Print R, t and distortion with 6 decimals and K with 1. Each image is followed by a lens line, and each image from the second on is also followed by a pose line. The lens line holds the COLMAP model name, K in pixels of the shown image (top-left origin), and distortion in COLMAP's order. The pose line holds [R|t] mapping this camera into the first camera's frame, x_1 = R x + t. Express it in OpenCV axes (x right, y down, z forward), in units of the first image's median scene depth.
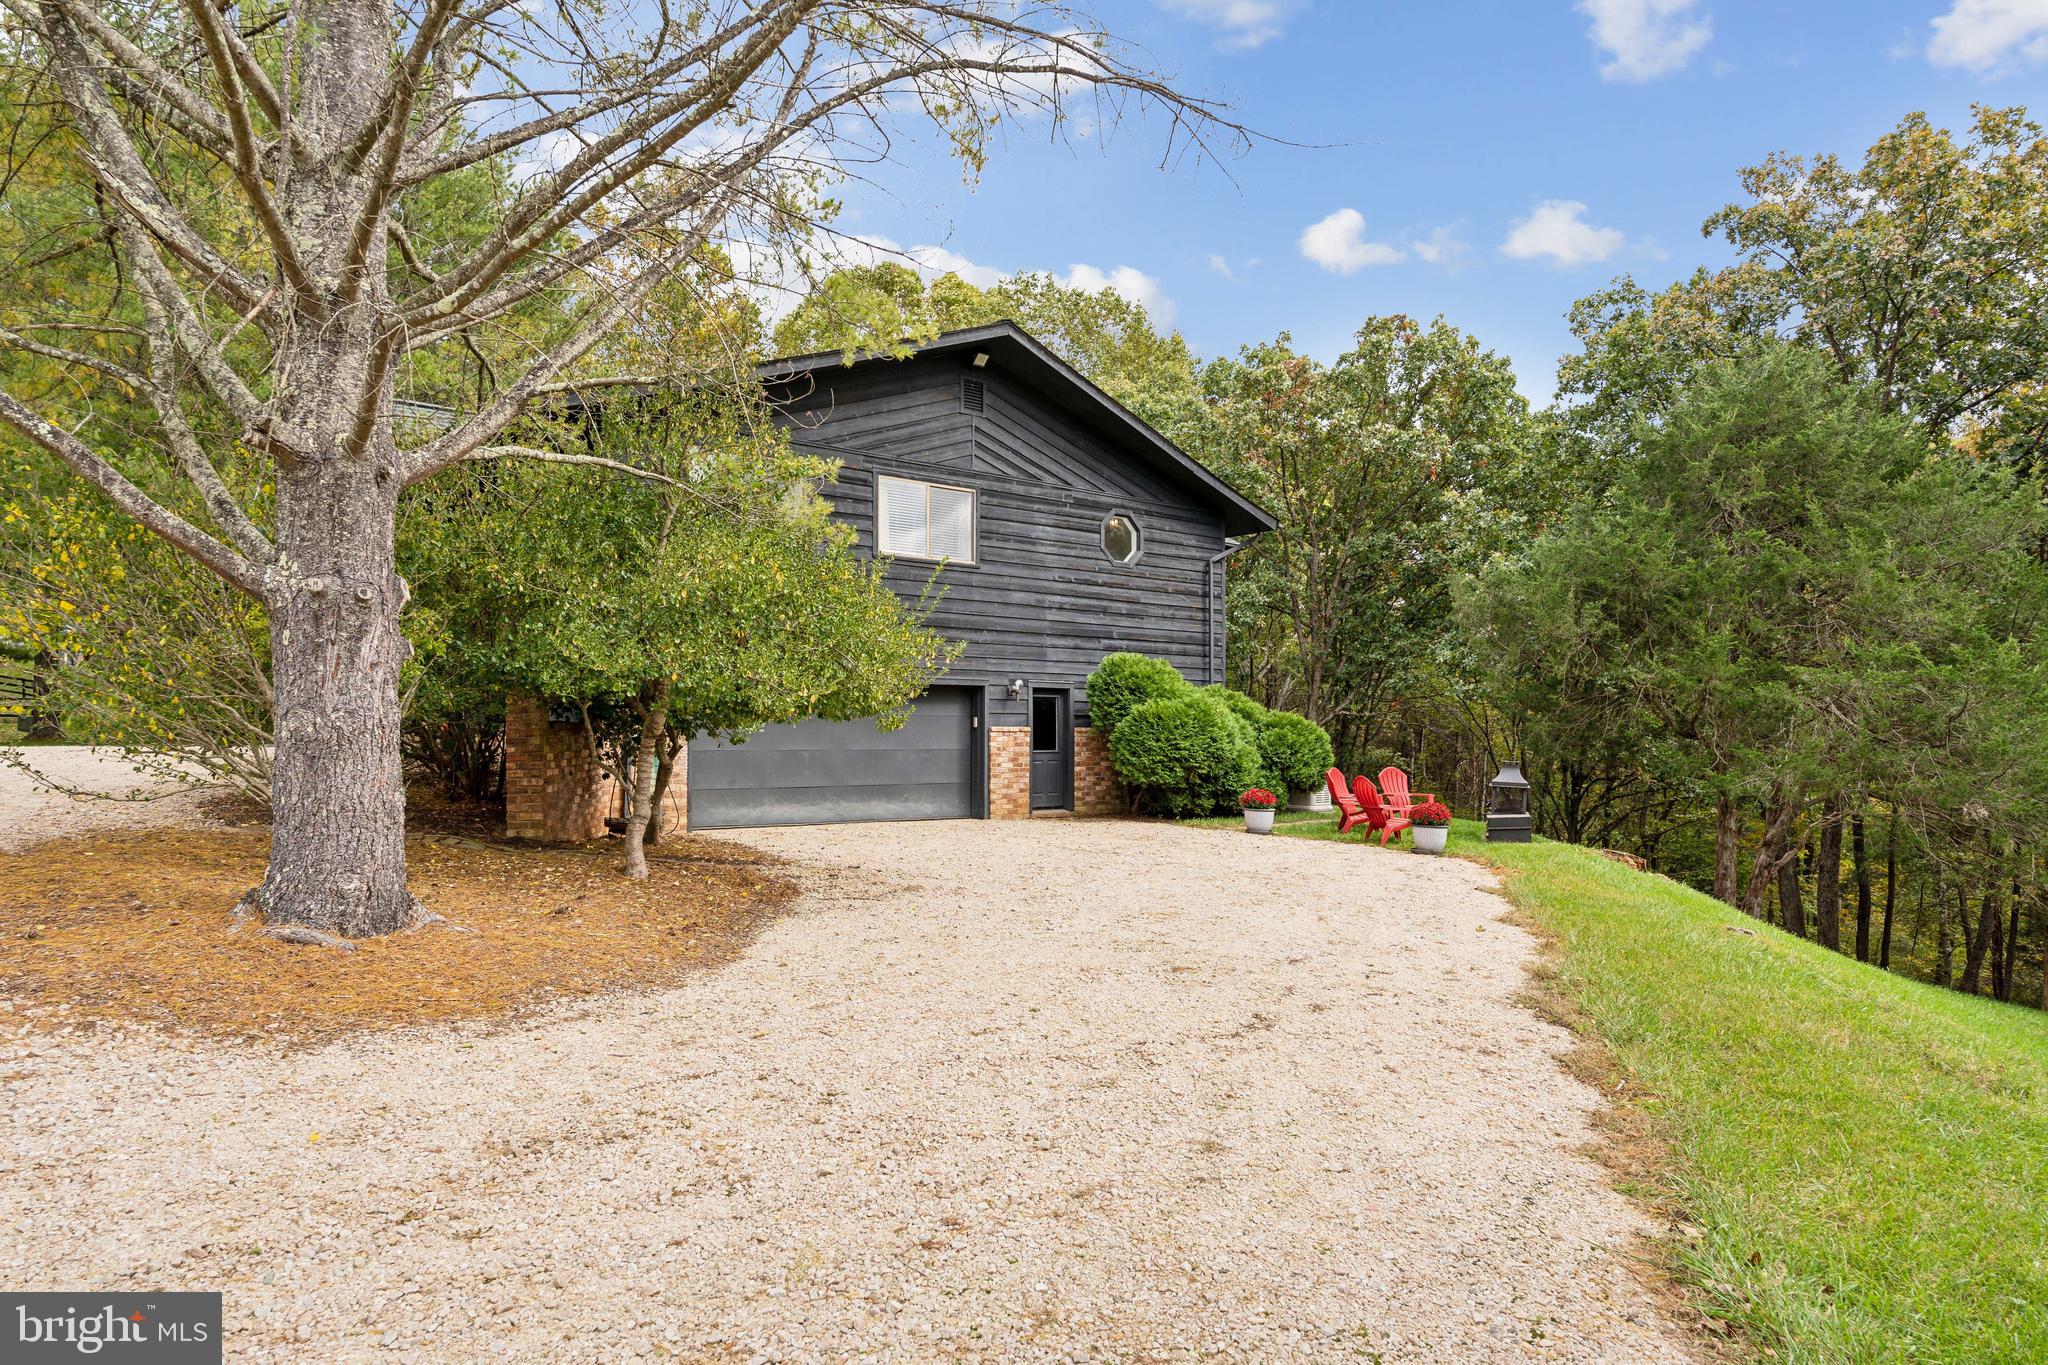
lens RADIAL K [[1235.2, 0, 1022.2], [0, 1235.2, 686.3], [0, 0, 1]] dist [0.001544, 0.000053]
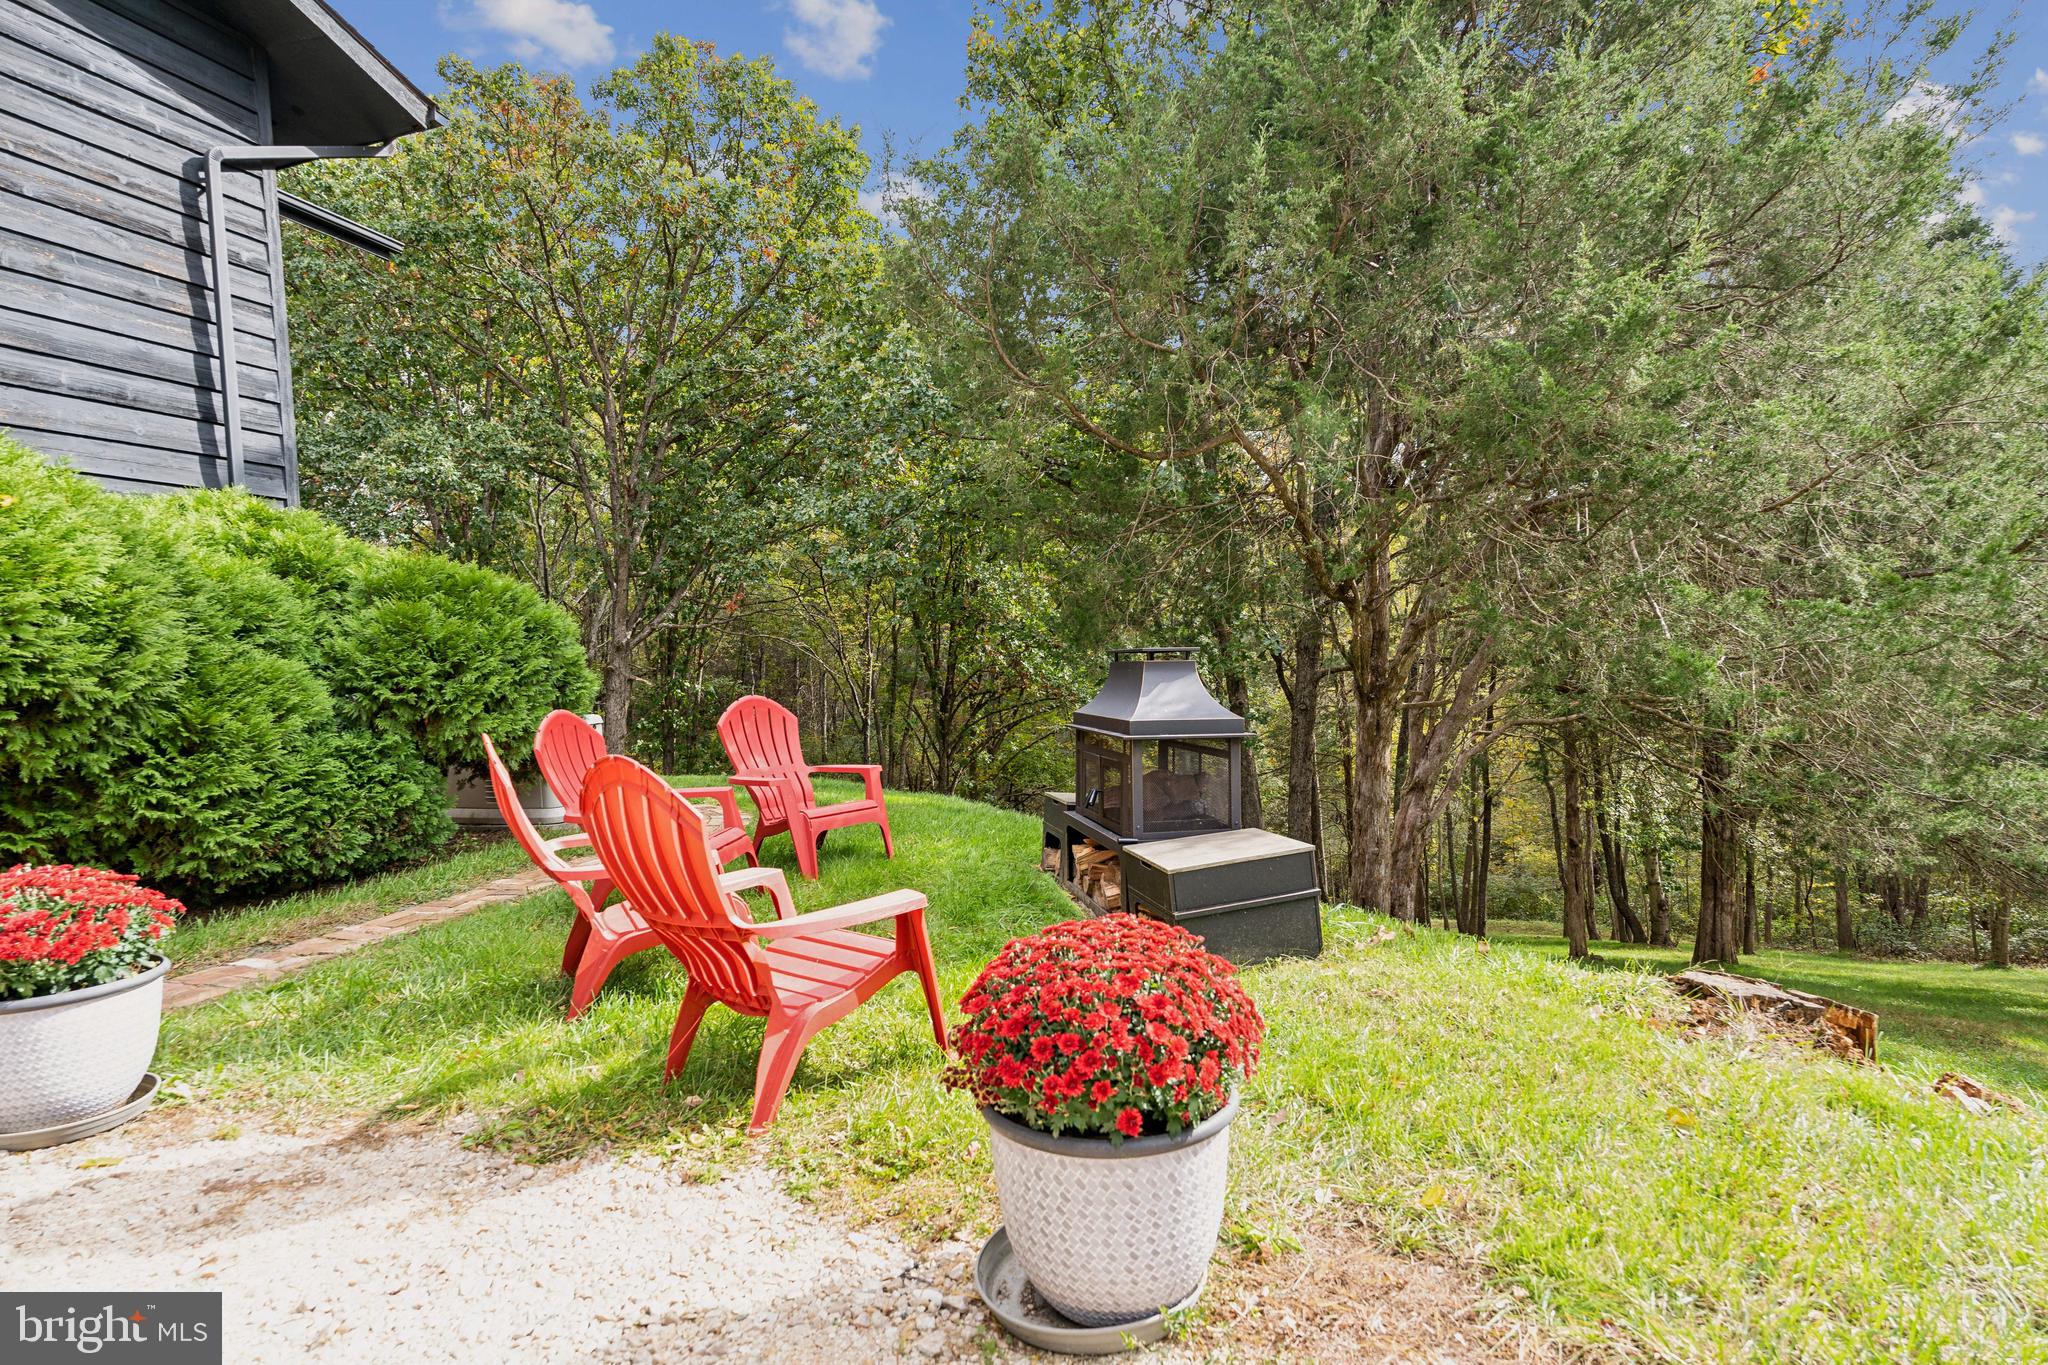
lens RADIAL K [[1011.5, 0, 1021.9], [0, 1011.5, 687.2], [0, 0, 1]] dist [0.001870, 0.000244]
pose [[0.839126, -0.064240, 0.540130, 0.181323], [0.034642, 0.997297, 0.064794, 0.041359], [-0.542833, -0.035659, 0.839083, 0.624087]]
